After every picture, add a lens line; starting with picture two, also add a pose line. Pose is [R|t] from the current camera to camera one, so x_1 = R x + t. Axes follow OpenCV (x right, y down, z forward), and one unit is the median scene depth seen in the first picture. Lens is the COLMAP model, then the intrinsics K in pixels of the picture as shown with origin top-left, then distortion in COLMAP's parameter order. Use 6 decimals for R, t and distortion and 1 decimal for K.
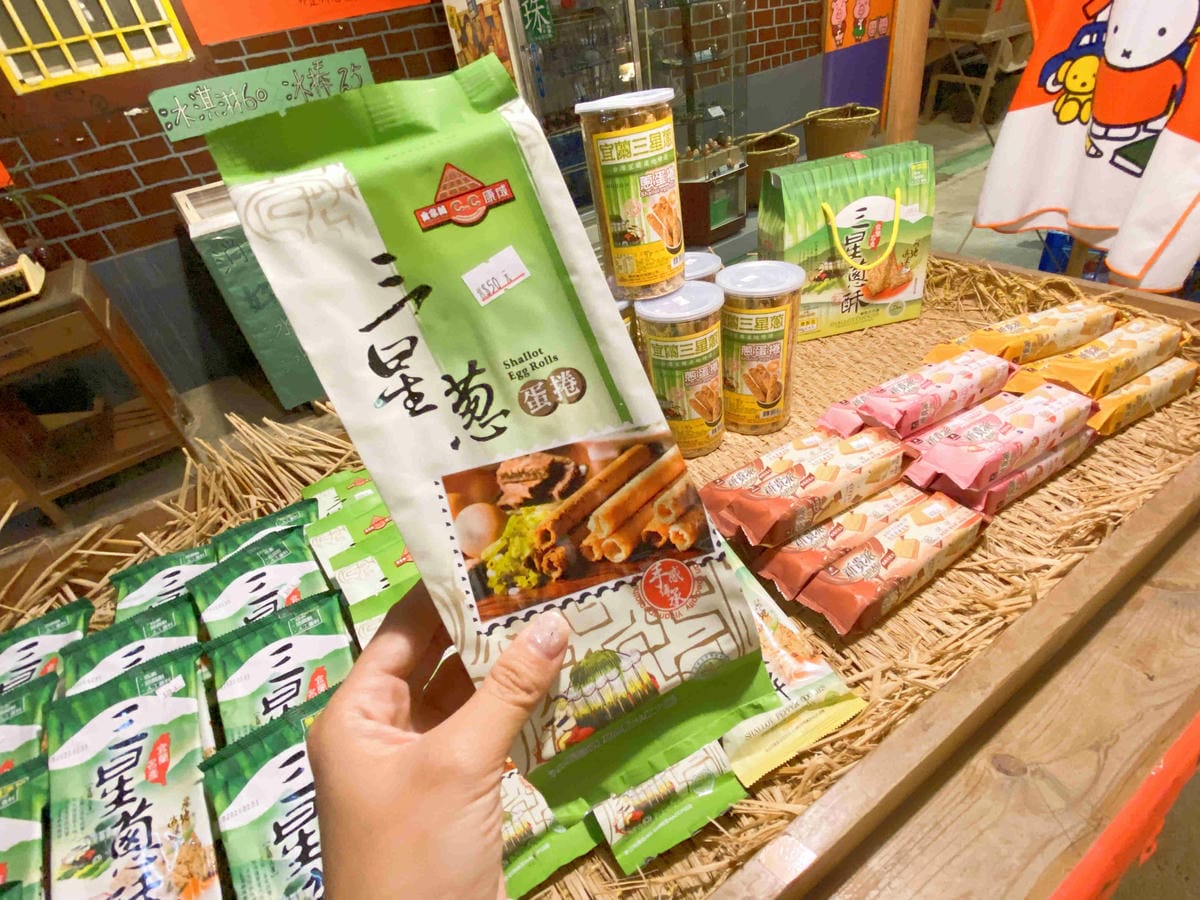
lens RADIAL K [[612.9, 0, 604.0], [0, 612.9, 442.8], [0, 0, 1]] dist [0.007439, -0.012471]
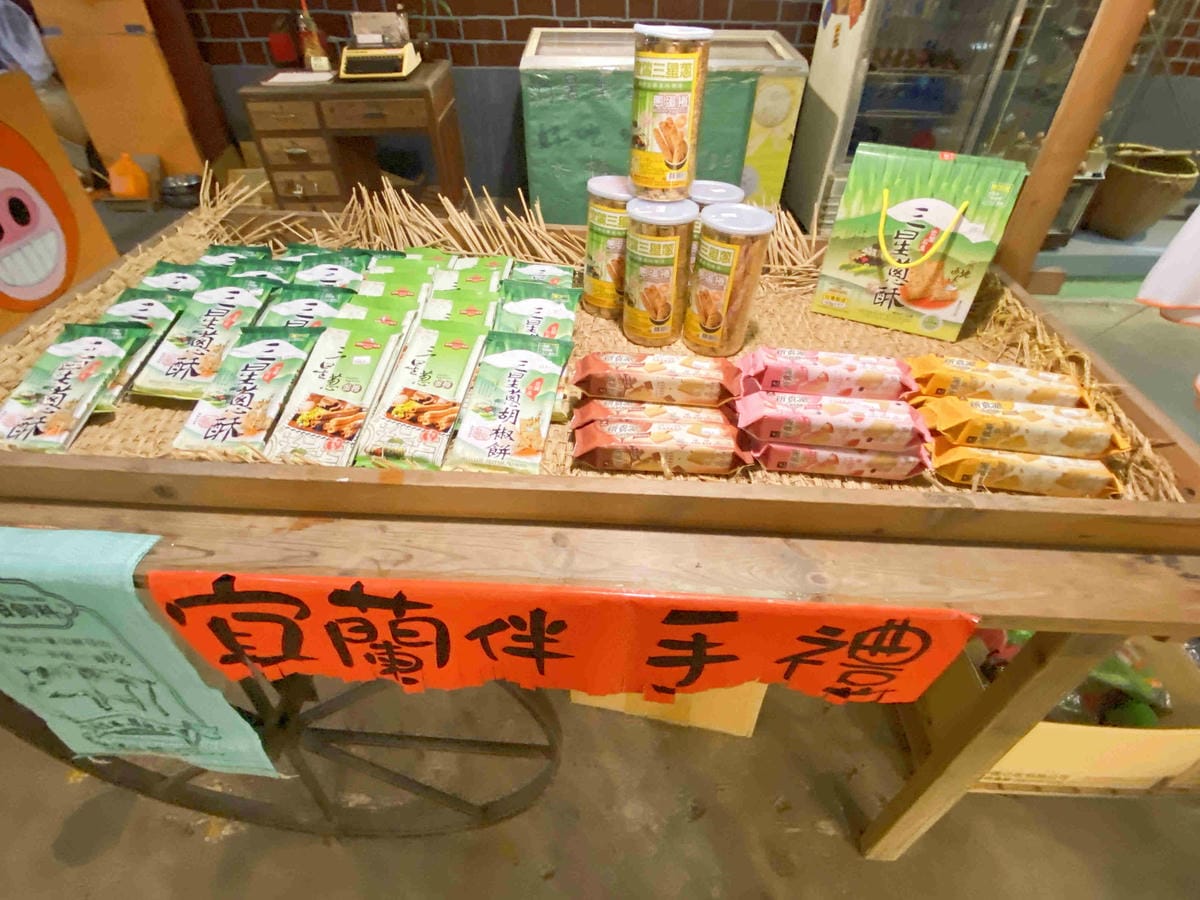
lens RADIAL K [[612.9, 0, 599.1], [0, 612.9, 449.7], [0, 0, 1]] dist [0.007439, -0.012471]
pose [[0.808233, 0.487925, -0.329681, 0.590599], [-0.440893, 0.872535, 0.210468, -0.012420], [0.390351, -0.024753, 0.920333, -0.174316]]
